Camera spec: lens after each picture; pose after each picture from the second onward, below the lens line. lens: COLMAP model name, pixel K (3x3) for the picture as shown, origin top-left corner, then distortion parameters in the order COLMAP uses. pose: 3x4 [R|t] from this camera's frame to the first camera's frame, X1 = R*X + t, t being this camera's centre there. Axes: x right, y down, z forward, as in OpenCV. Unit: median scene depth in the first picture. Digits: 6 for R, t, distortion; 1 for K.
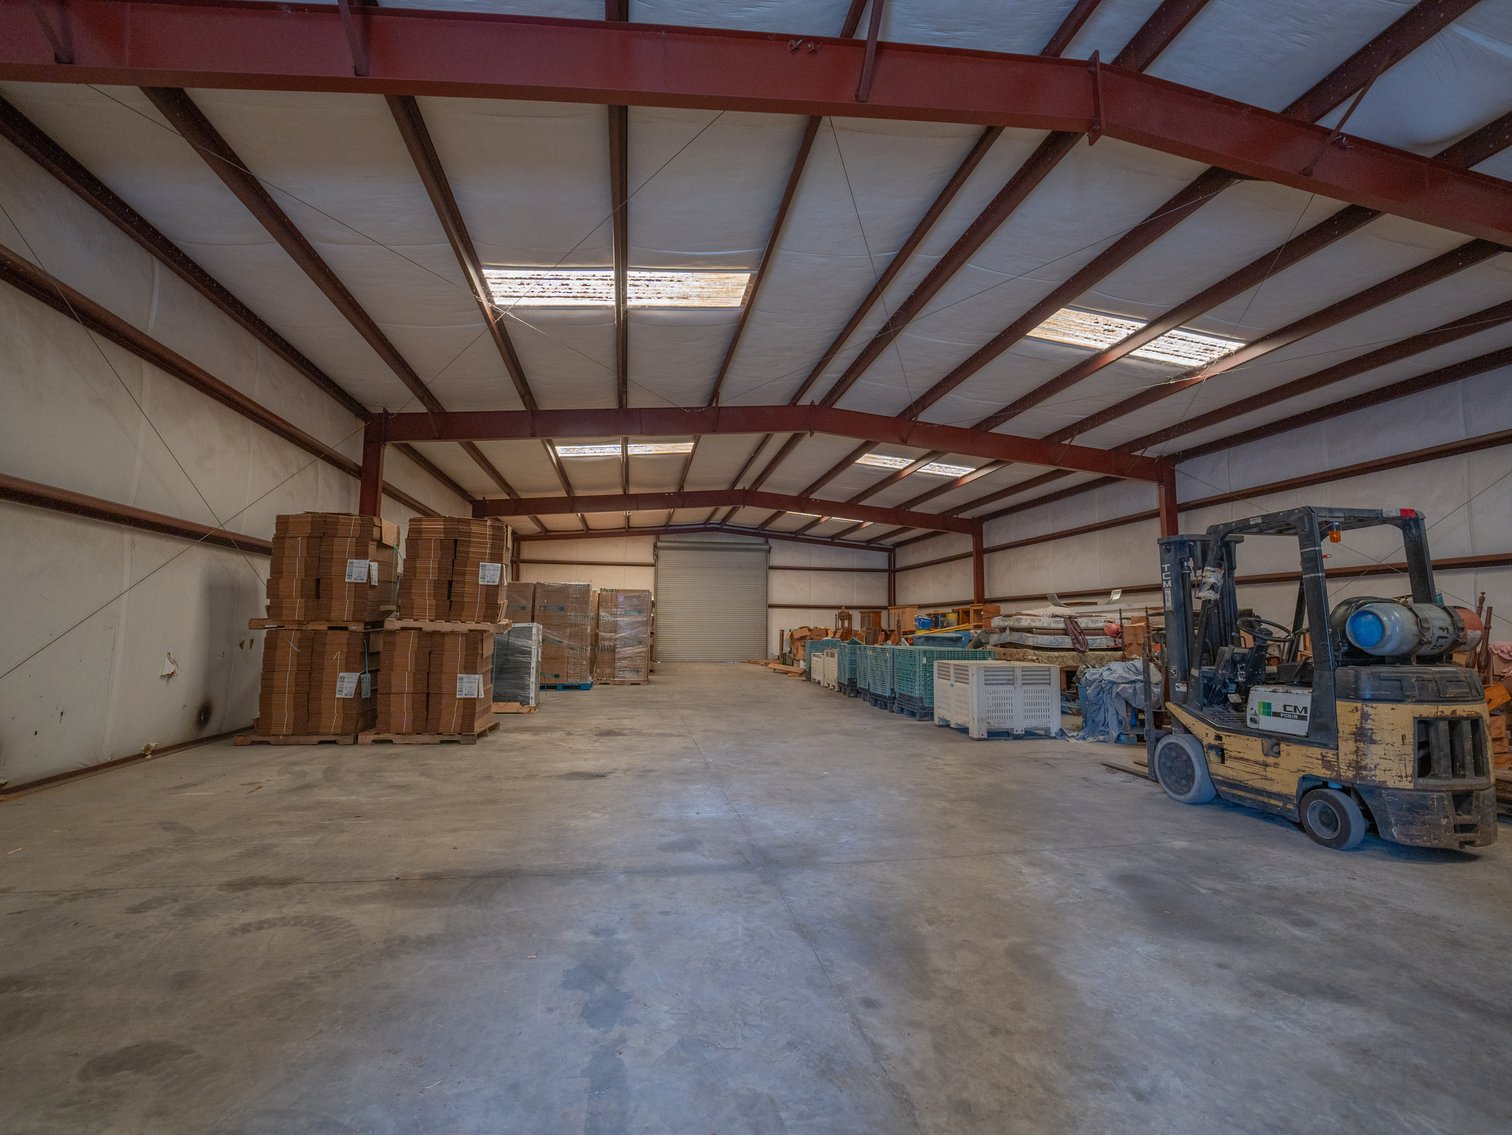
lens RADIAL K [[685.3, 0, 759.7], [0, 685.3, 562.8], [0, 0, 1]] dist [-0.030740, 0.003493]
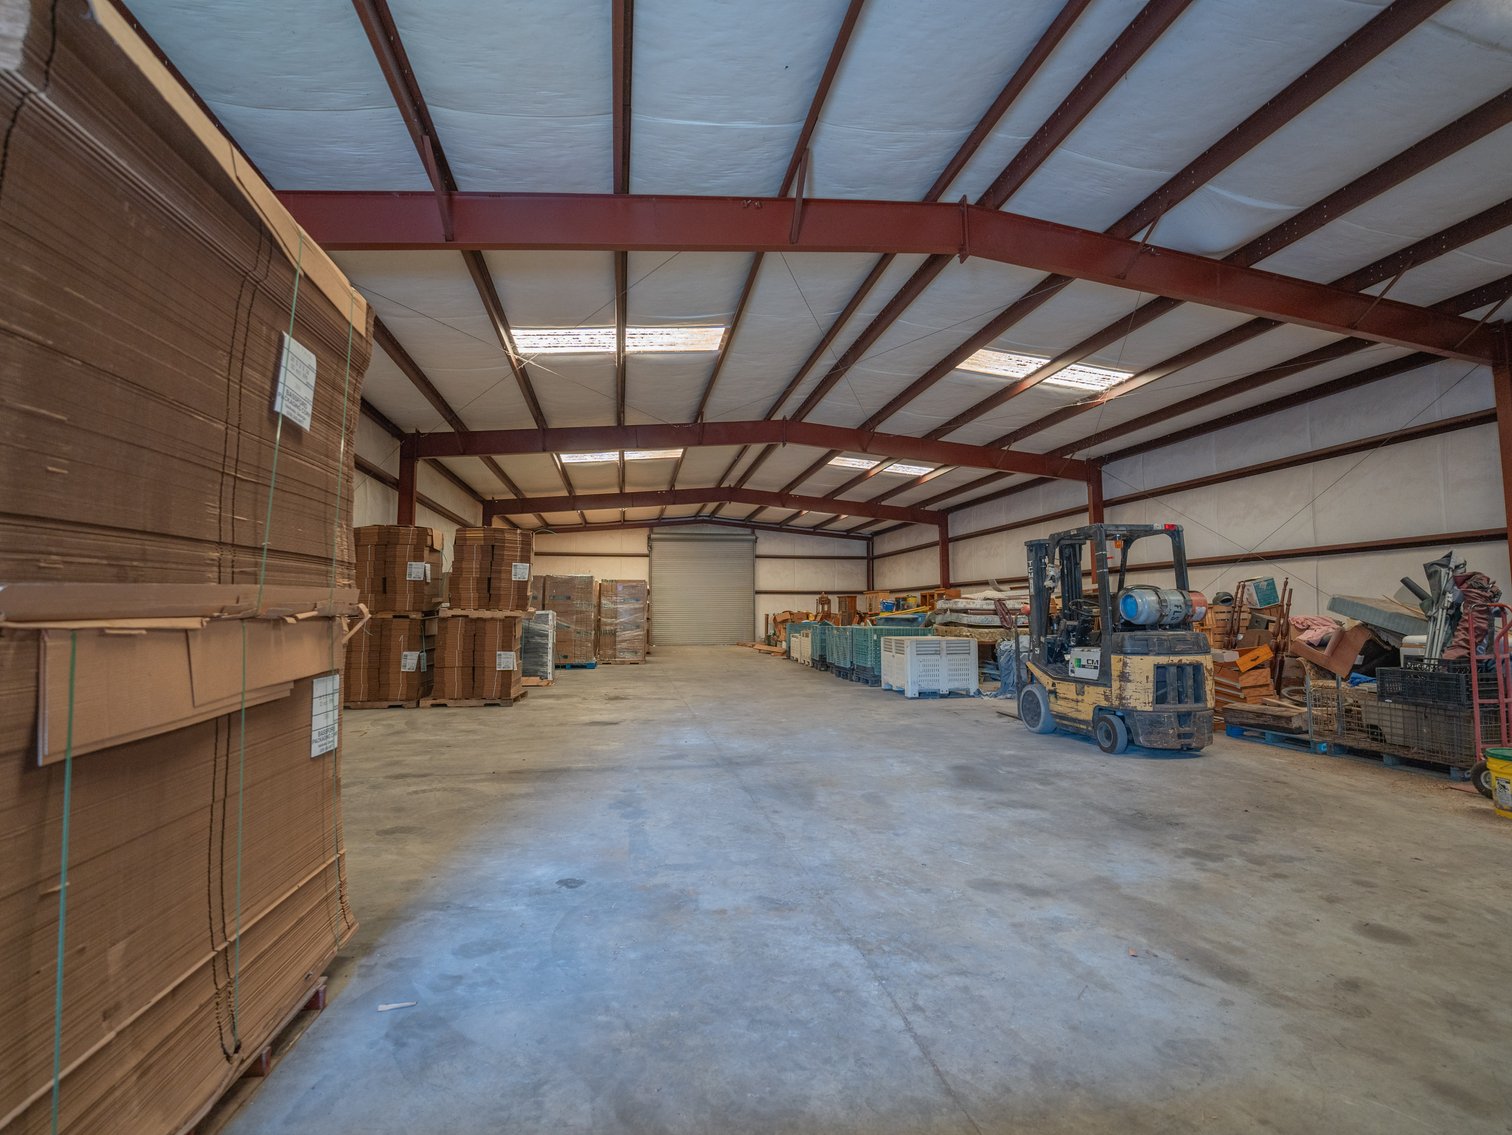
lens RADIAL K [[685.3, 0, 758.7], [0, 685.3, 564.0], [0, 0, 1]] dist [-0.030740, 0.003493]
pose [[0.999886, -0.012531, 0.008448, 0.032080], [0.012334, 0.999658, 0.023054, -0.020931], [-0.008734, -0.022947, 0.999699, -0.252833]]
